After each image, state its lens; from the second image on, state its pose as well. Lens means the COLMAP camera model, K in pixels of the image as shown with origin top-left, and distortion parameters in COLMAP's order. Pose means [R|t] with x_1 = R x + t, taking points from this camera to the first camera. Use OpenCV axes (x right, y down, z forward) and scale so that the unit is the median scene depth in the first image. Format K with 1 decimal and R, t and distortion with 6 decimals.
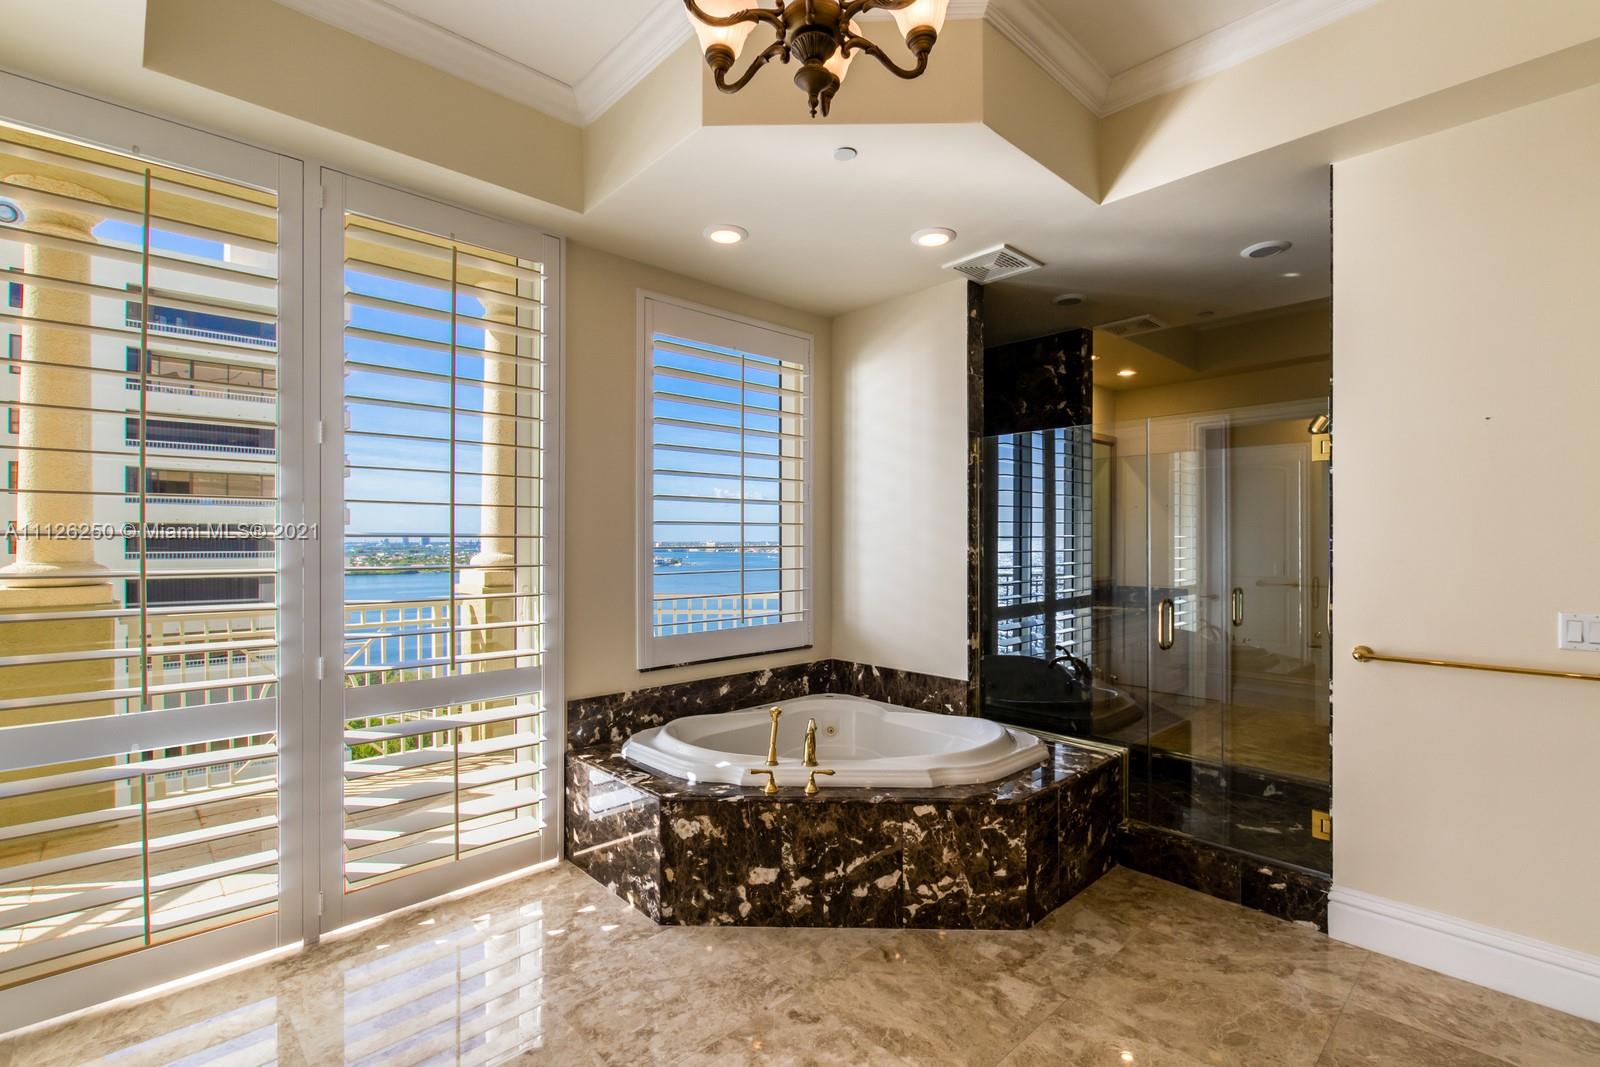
lens RADIAL K [[739.7, 0, 802.6], [0, 739.7, 541.7], [0, 0, 1]] dist [-0.031080, -0.000369]
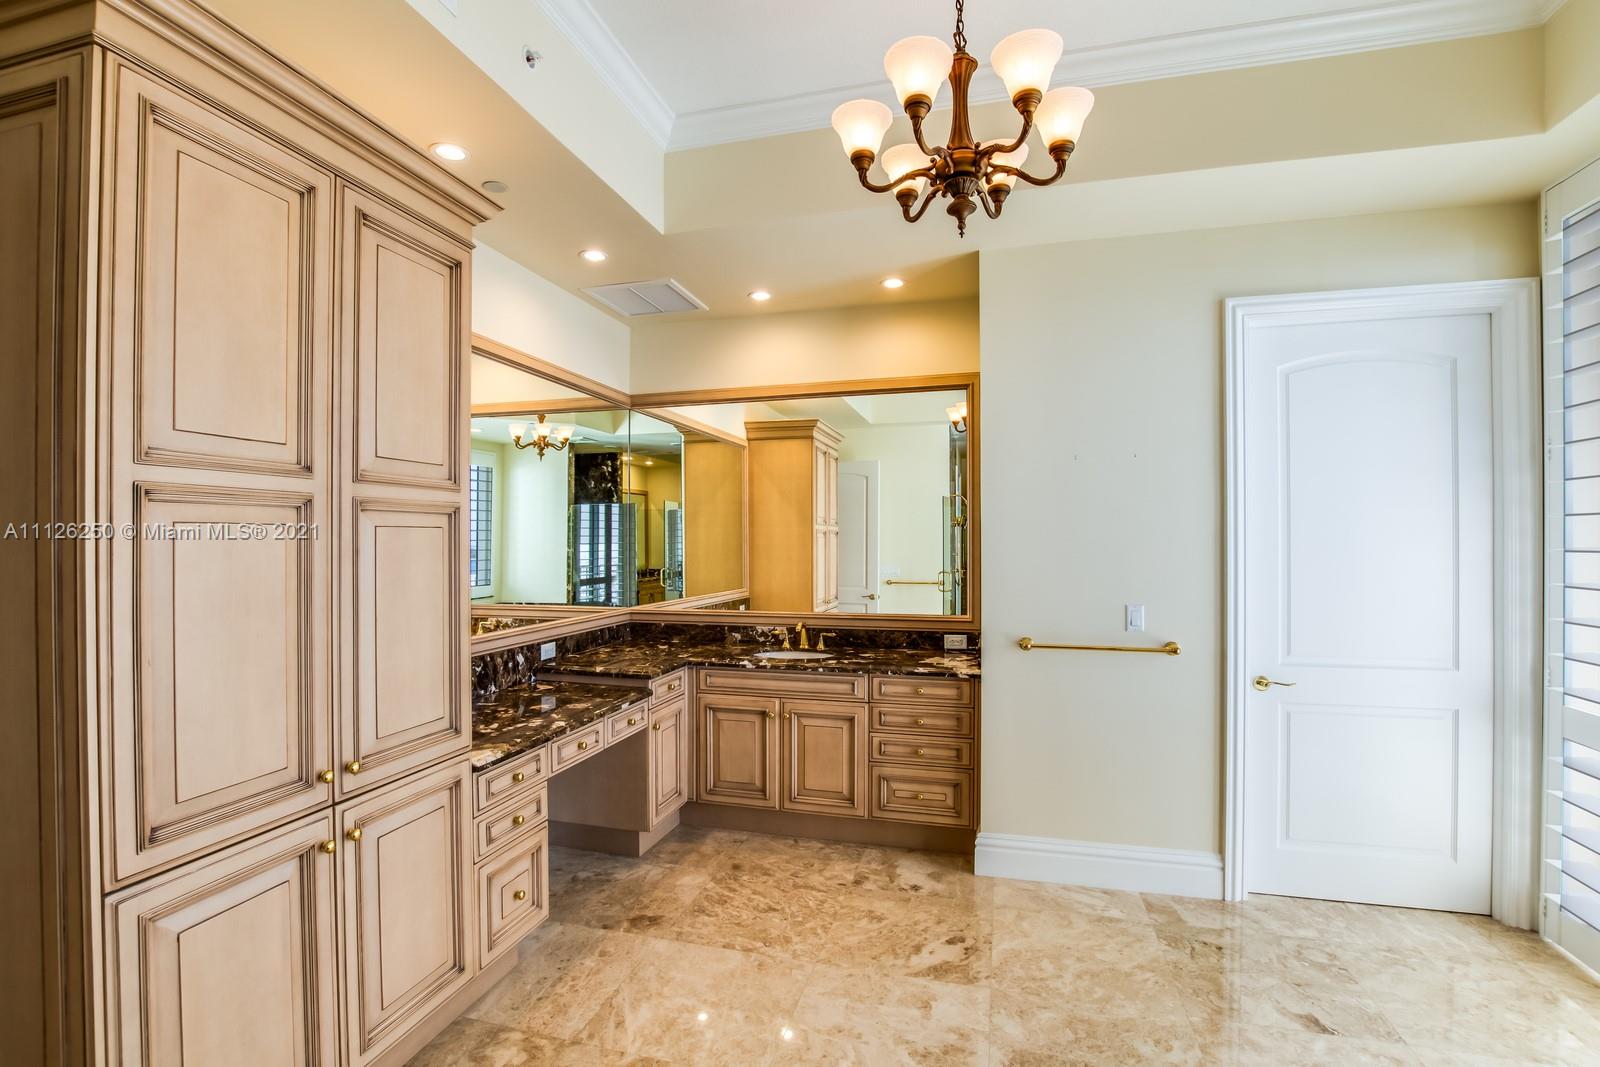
lens RADIAL K [[739.7, 0, 802.4], [0, 739.7, 545.3], [0, 0, 1]] dist [-0.031080, -0.000369]
pose [[0.856158, 0.002775, 0.516707, -0.257268], [-0.004504, 0.999988, 0.002092, -0.008945], [-0.516695, -0.004119, 0.856160, -1.036928]]
